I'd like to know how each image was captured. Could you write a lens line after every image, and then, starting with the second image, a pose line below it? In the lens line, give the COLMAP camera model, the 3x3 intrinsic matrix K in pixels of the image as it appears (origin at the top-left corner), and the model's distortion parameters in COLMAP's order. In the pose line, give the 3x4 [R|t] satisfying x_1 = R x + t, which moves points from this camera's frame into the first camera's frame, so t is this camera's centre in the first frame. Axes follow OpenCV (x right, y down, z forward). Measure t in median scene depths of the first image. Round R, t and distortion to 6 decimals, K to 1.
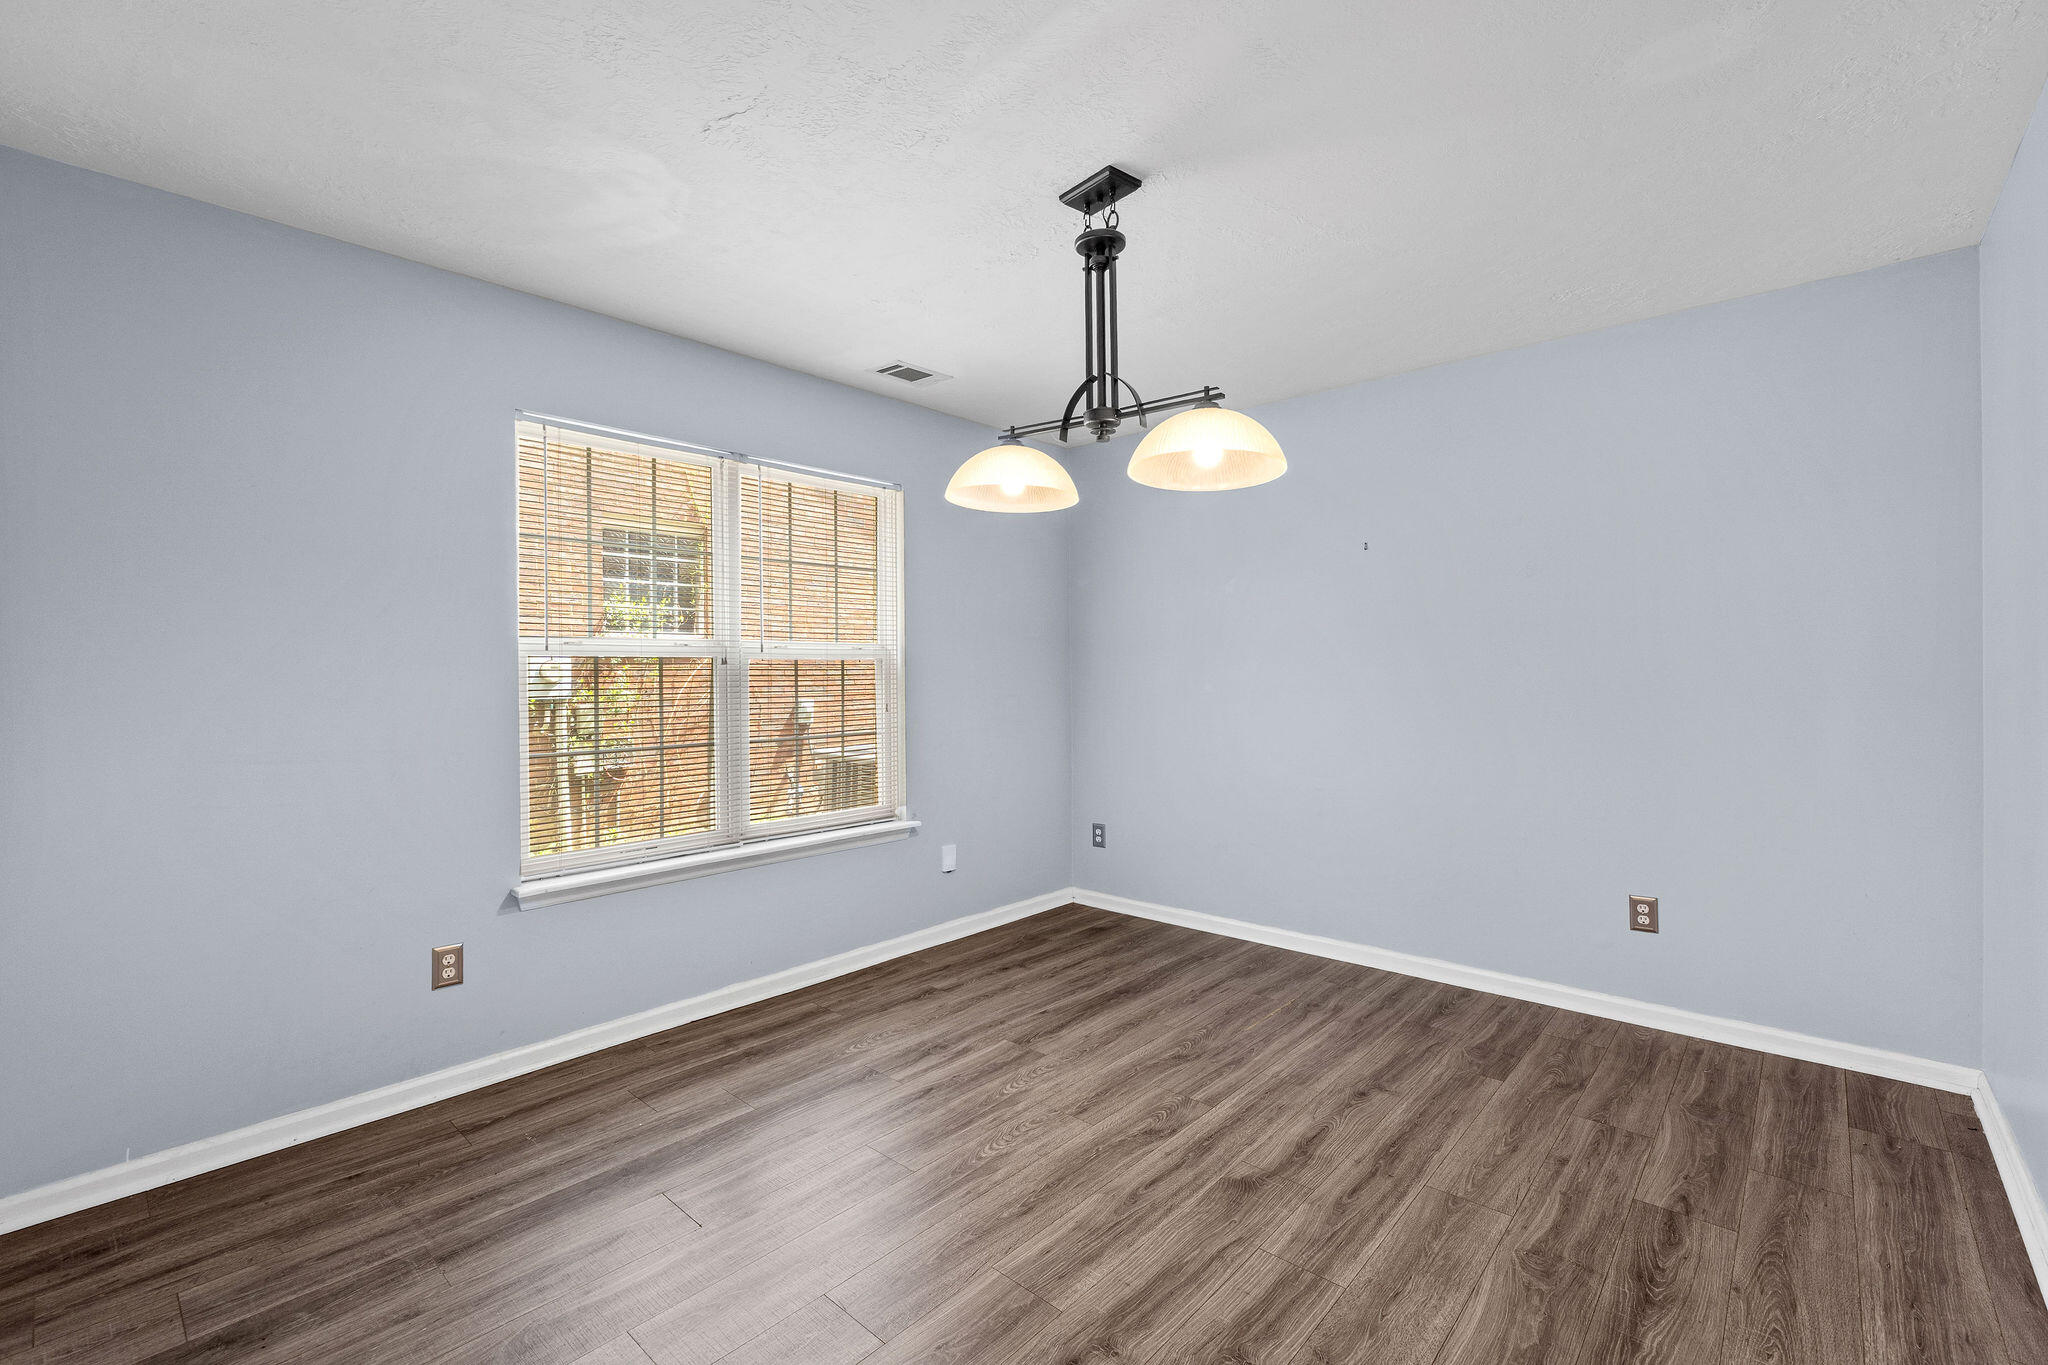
lens RADIAL K [[875.0, 0, 1001.1], [0, 875.0, 665.3], [0, 0, 1]] dist [-0.004300, 0.000022]
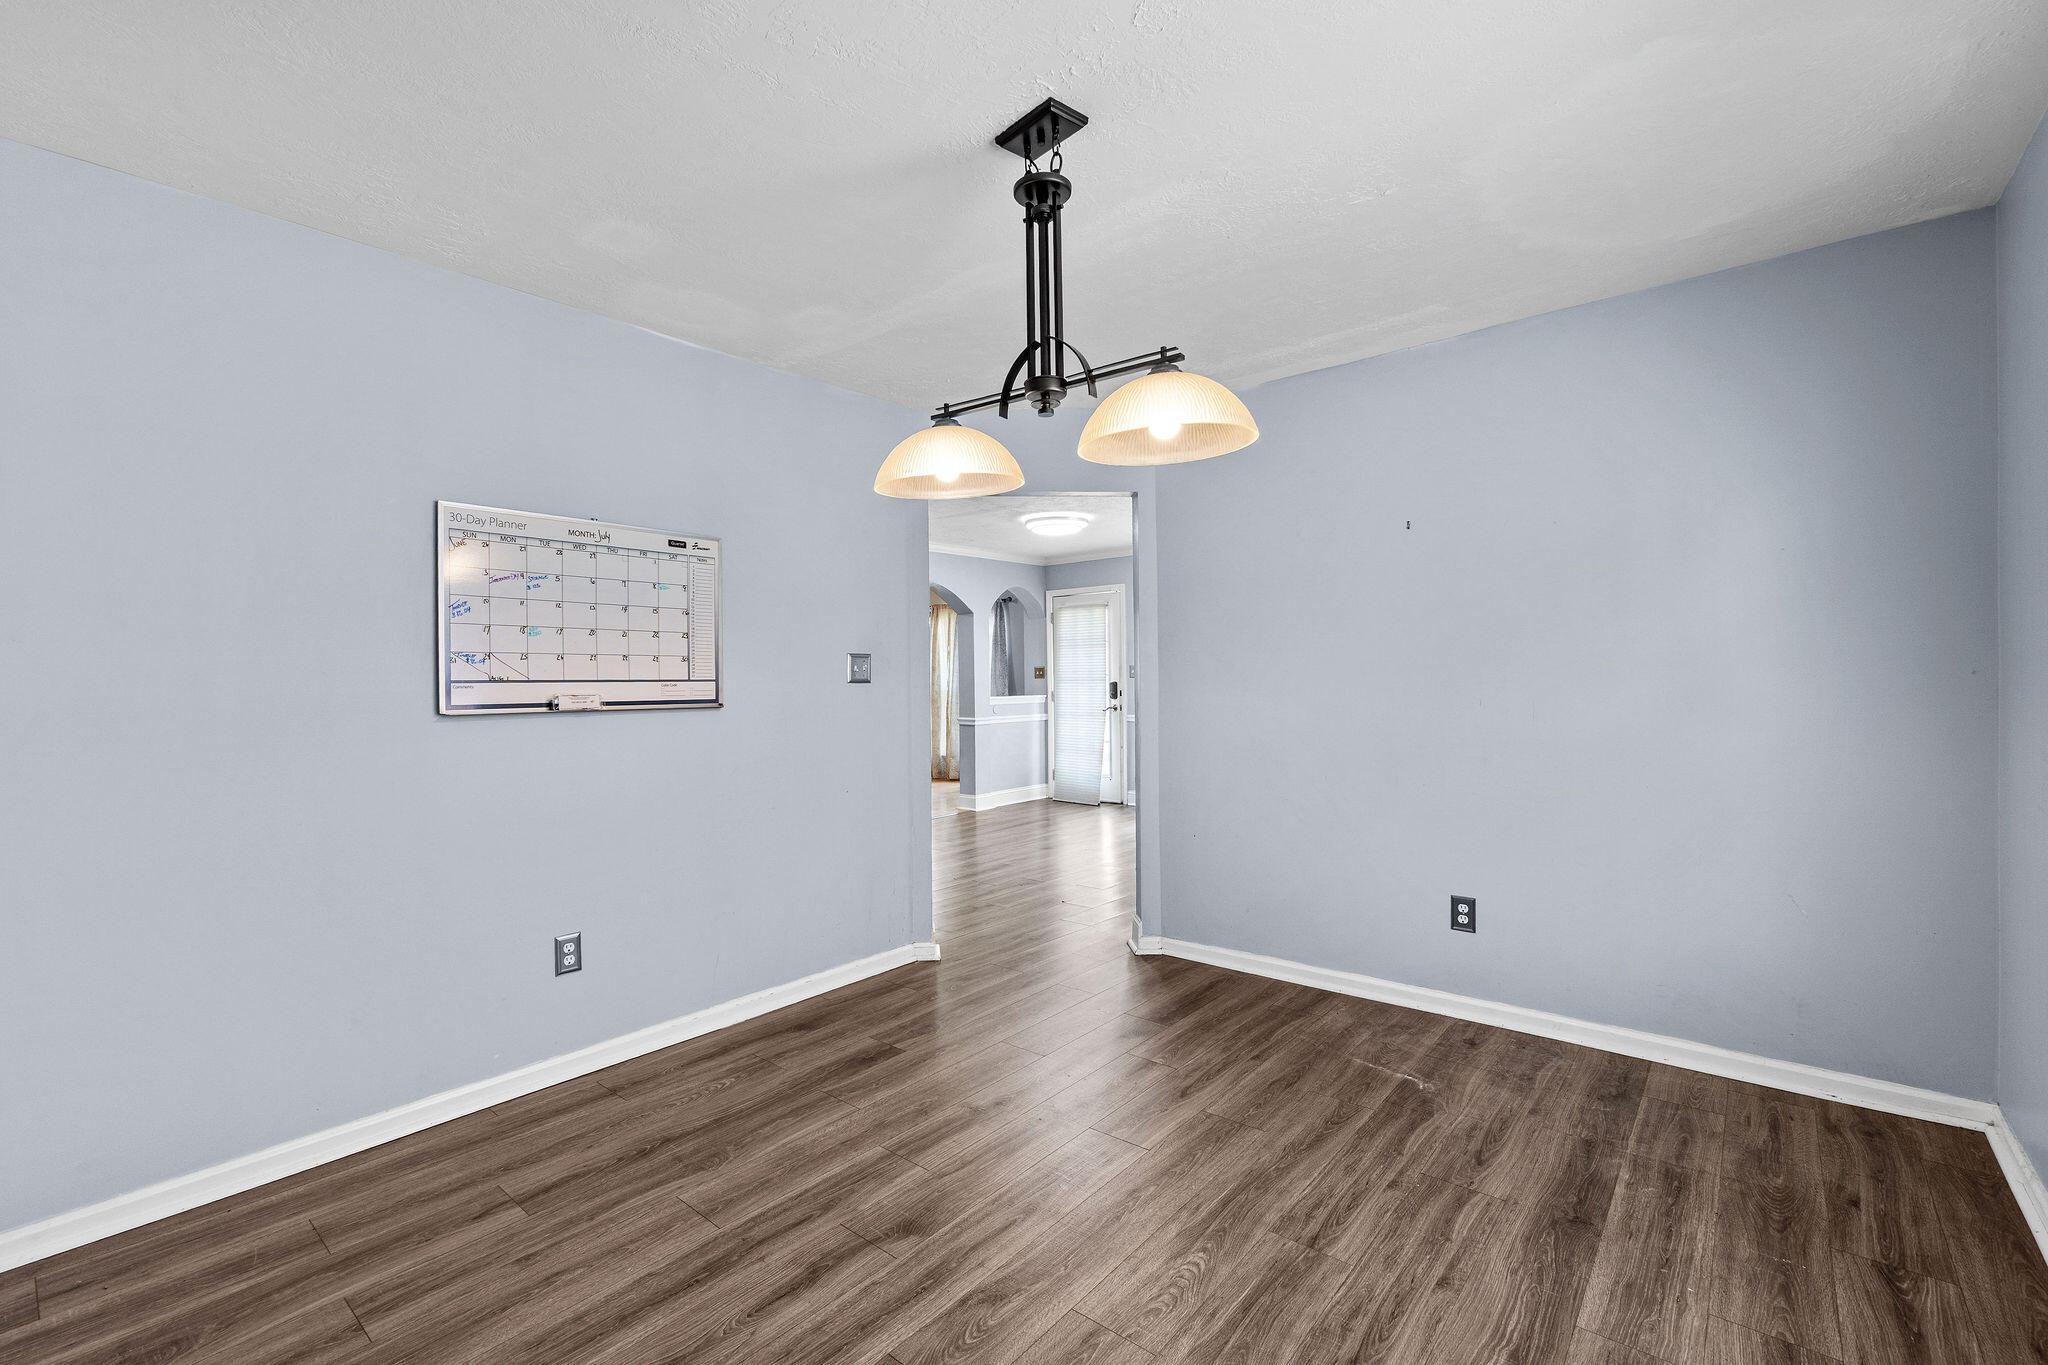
lens RADIAL K [[875.0, 0, 1001.1], [0, 875.0, 665.3], [0, 0, 1]] dist [-0.004300, 0.000022]
pose [[-0.998971, 0.015753, -0.042532, 0.201293], [0.016599, 0.999670, -0.019609, 0.009857], [0.042210, -0.020295, -0.998903, 1.867824]]
